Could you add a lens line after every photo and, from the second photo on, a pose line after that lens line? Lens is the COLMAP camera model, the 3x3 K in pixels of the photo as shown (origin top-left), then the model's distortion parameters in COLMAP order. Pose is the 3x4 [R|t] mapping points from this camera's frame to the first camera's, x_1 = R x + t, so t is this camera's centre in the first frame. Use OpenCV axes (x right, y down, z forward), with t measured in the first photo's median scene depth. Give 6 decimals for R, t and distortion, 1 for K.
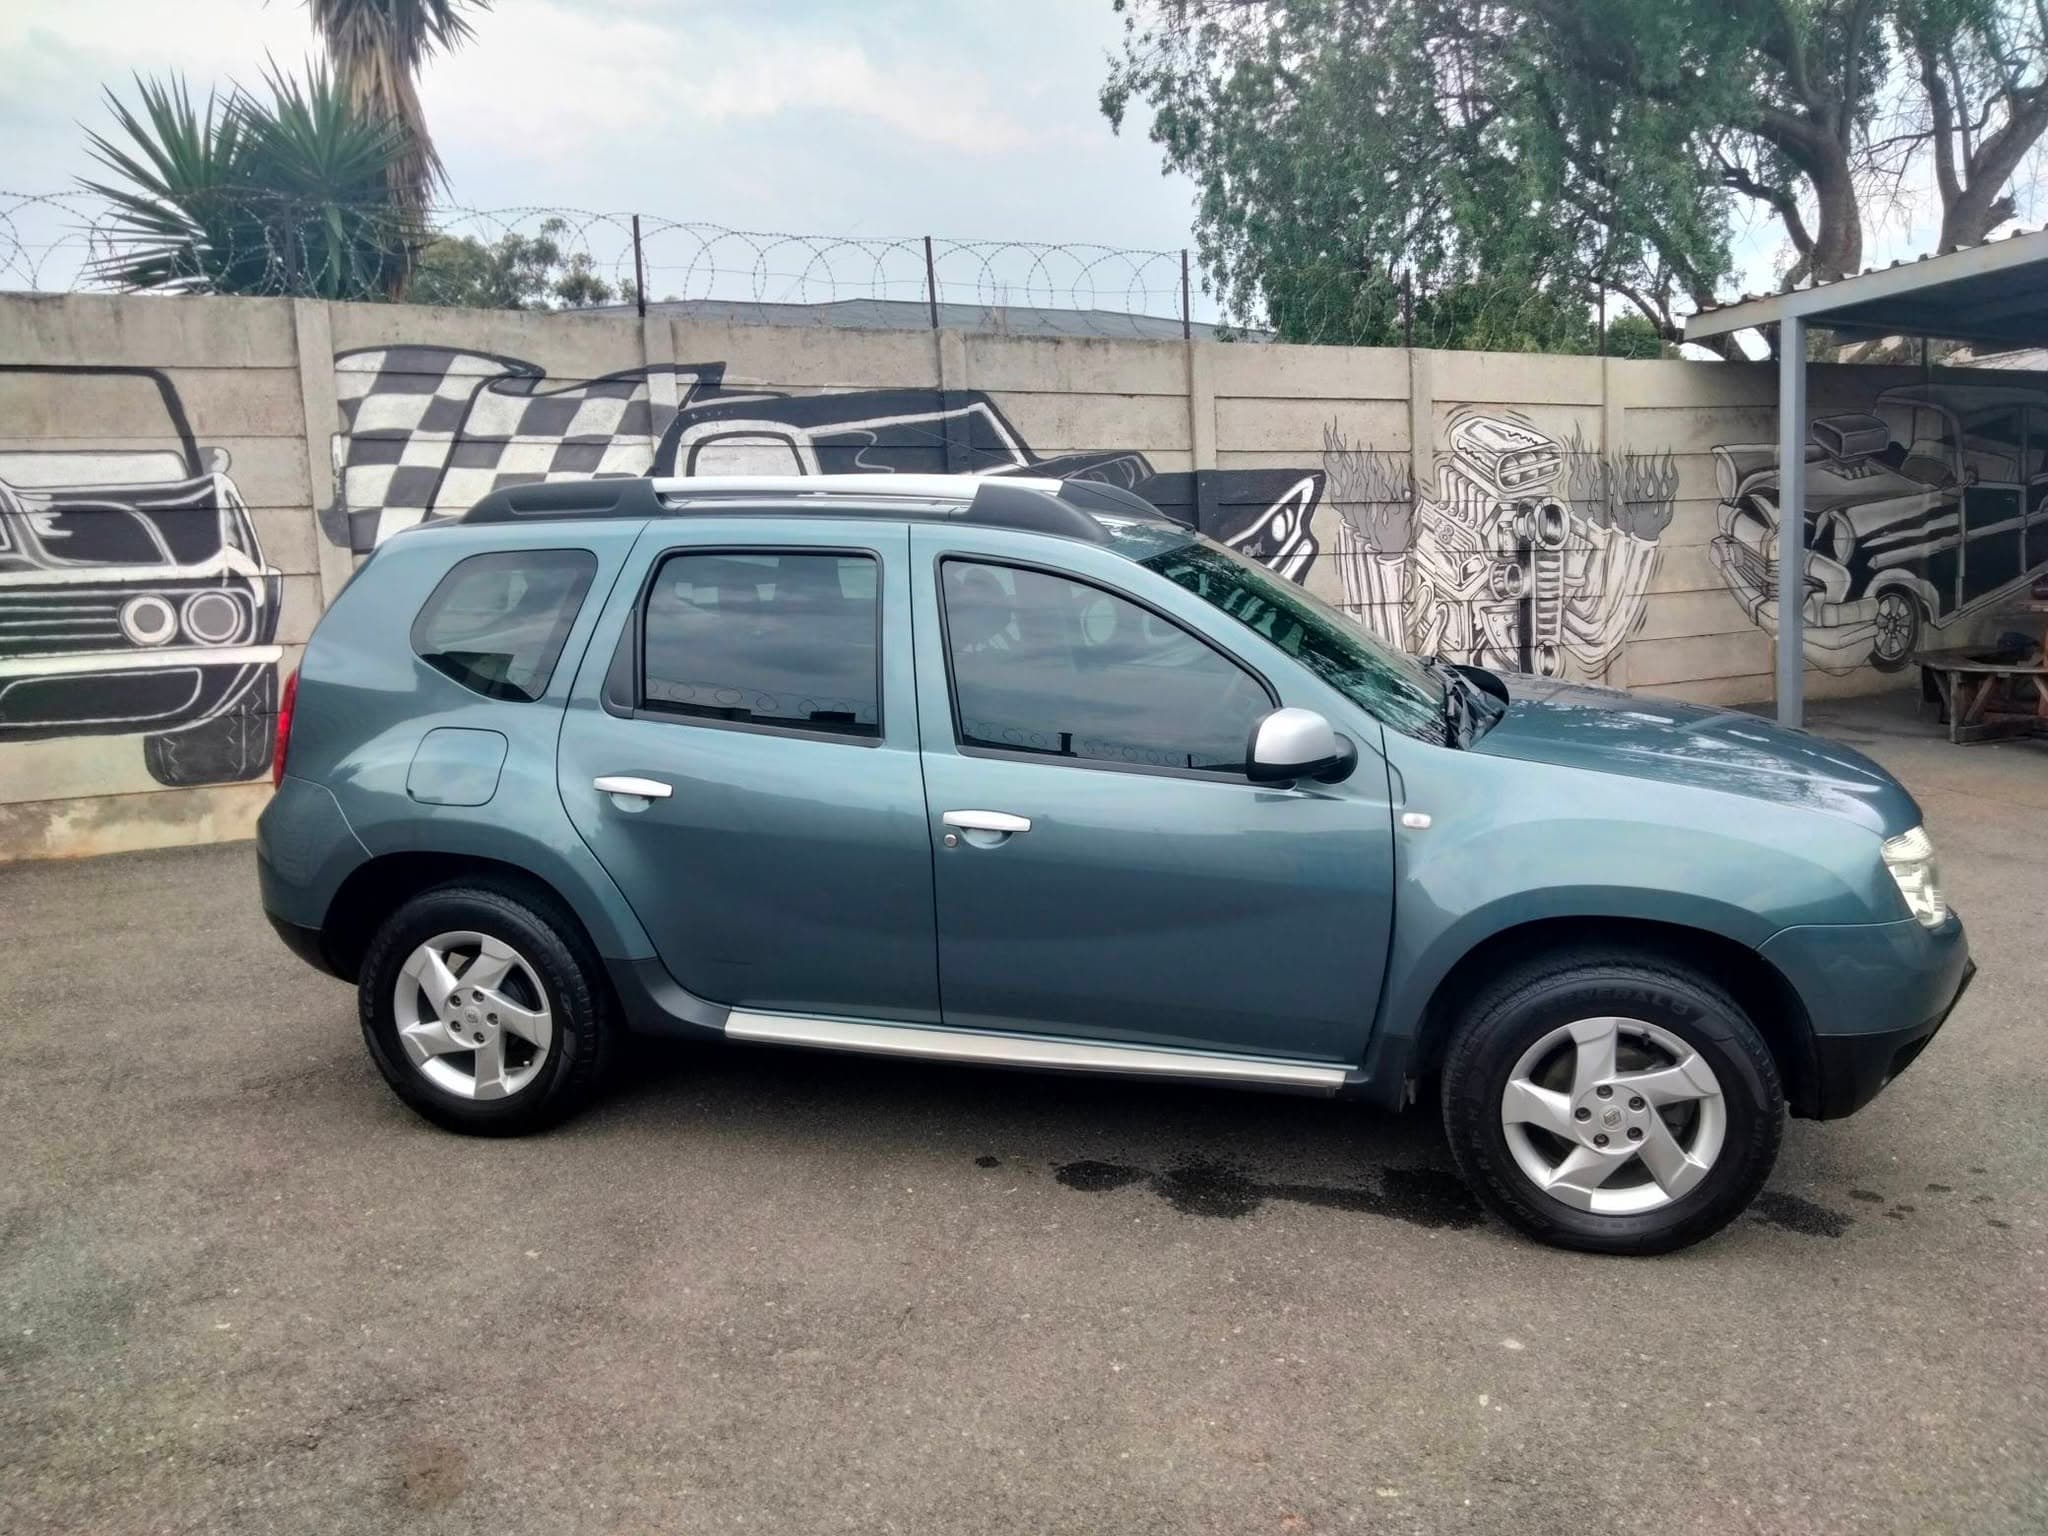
lens RADIAL K [[1573.2, 0, 1028.1], [0, 1573.2, 764.2], [0, 0, 1]] dist [0.021423, -0.009240]
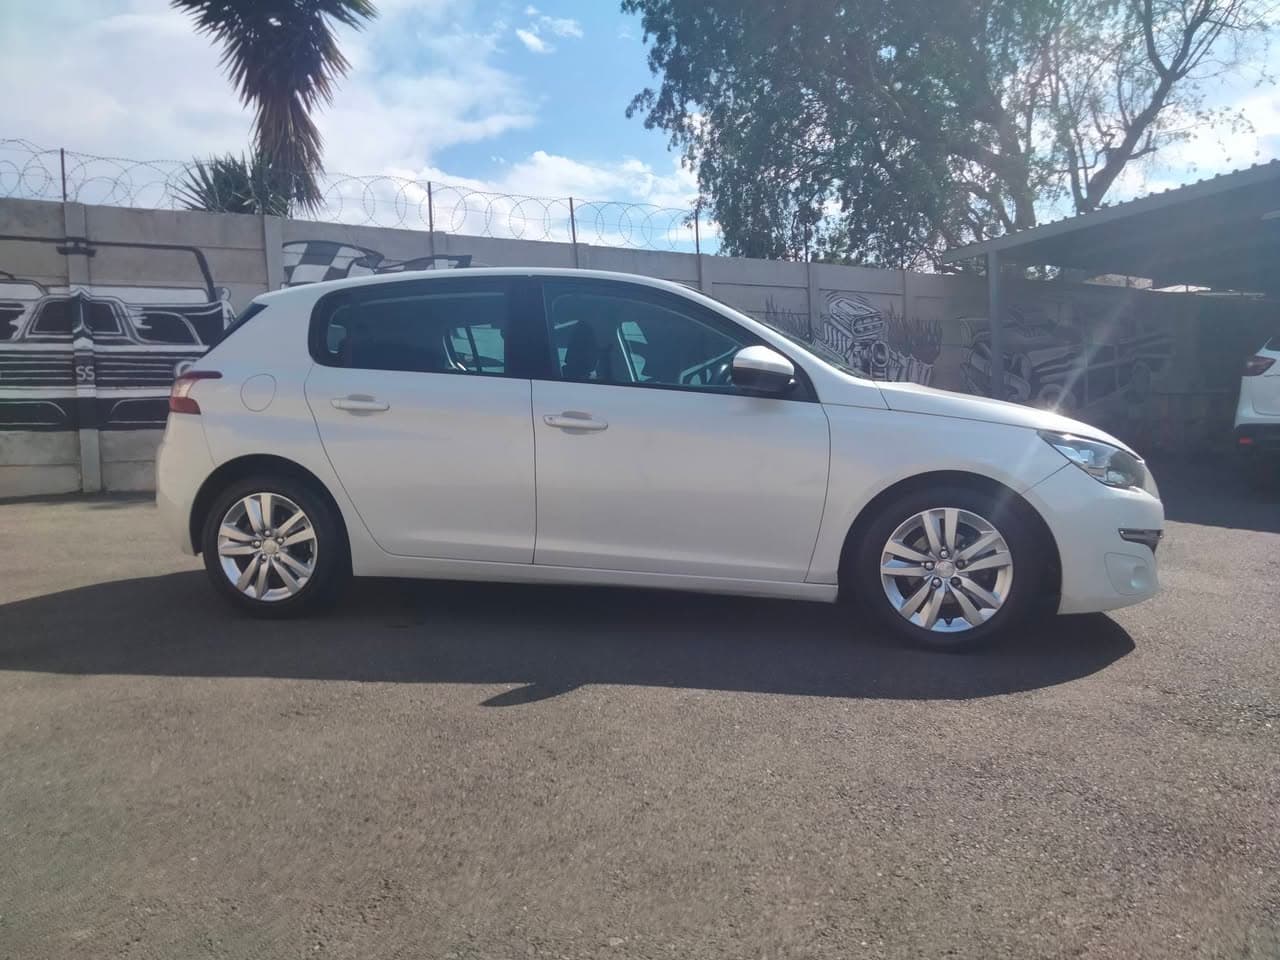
lens RADIAL K [[992.5, 0, 636.7], [0, 992.5, 478.4], [0, 0, 1]] dist [0.024553, -0.015939]
pose [[0.996655, 0.001740, 0.081705, -0.076909], [0.004634, 0.996961, -0.077765, 0.108224], [-0.081592, 0.077884, 0.993618, -0.208912]]
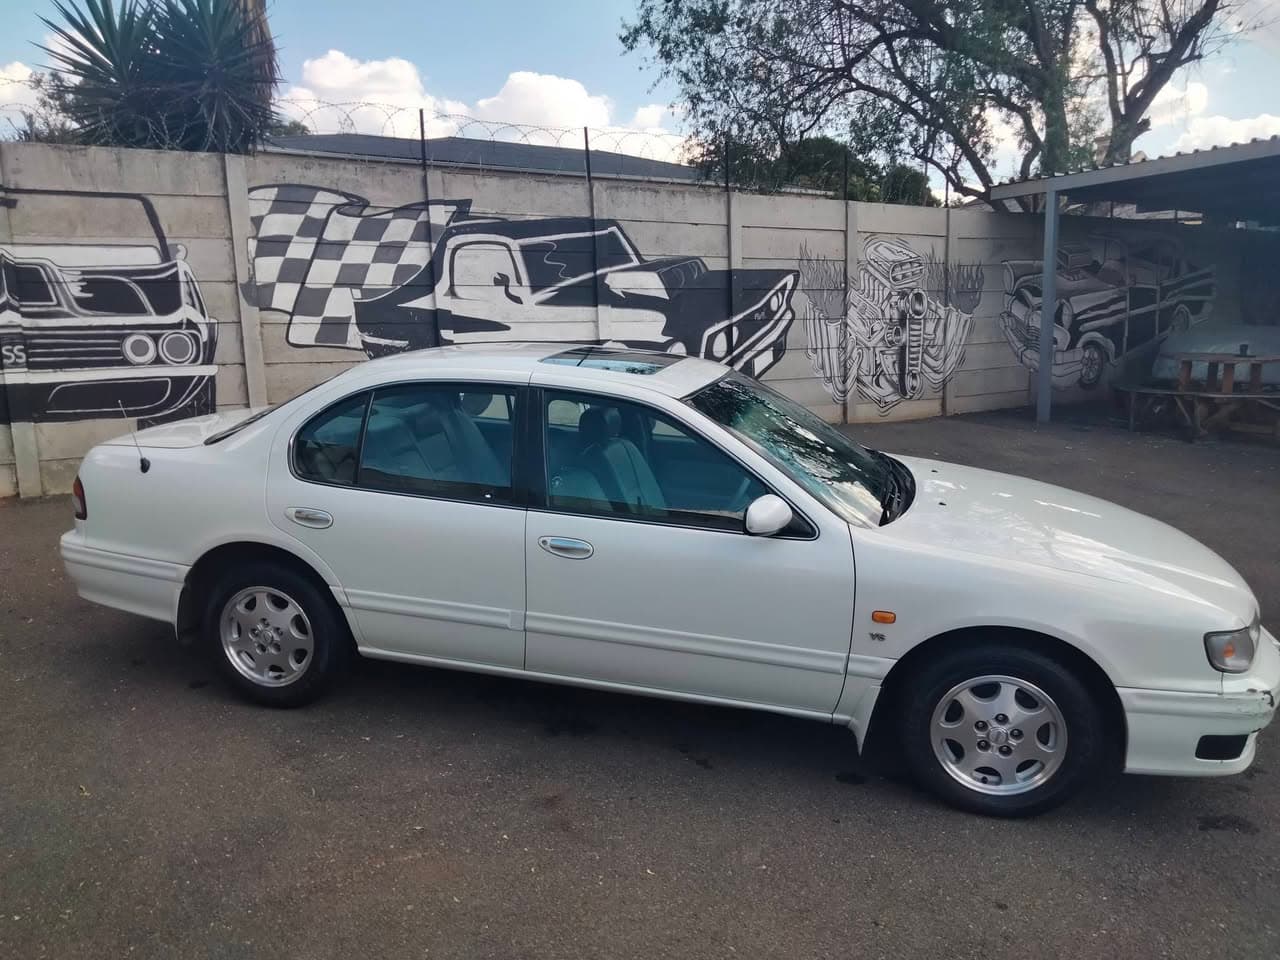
lens RADIAL K [[986.9, 0, 630.4], [0, 986.9, 482.0], [0, 0, 1]] dist [0.014527, -0.000641]
pose [[0.993003, 0.002472, 0.118066, -0.130556], [-0.008201, 0.998811, 0.048066, -0.004831], [-0.117806, -0.048698, 0.991842, -0.071837]]
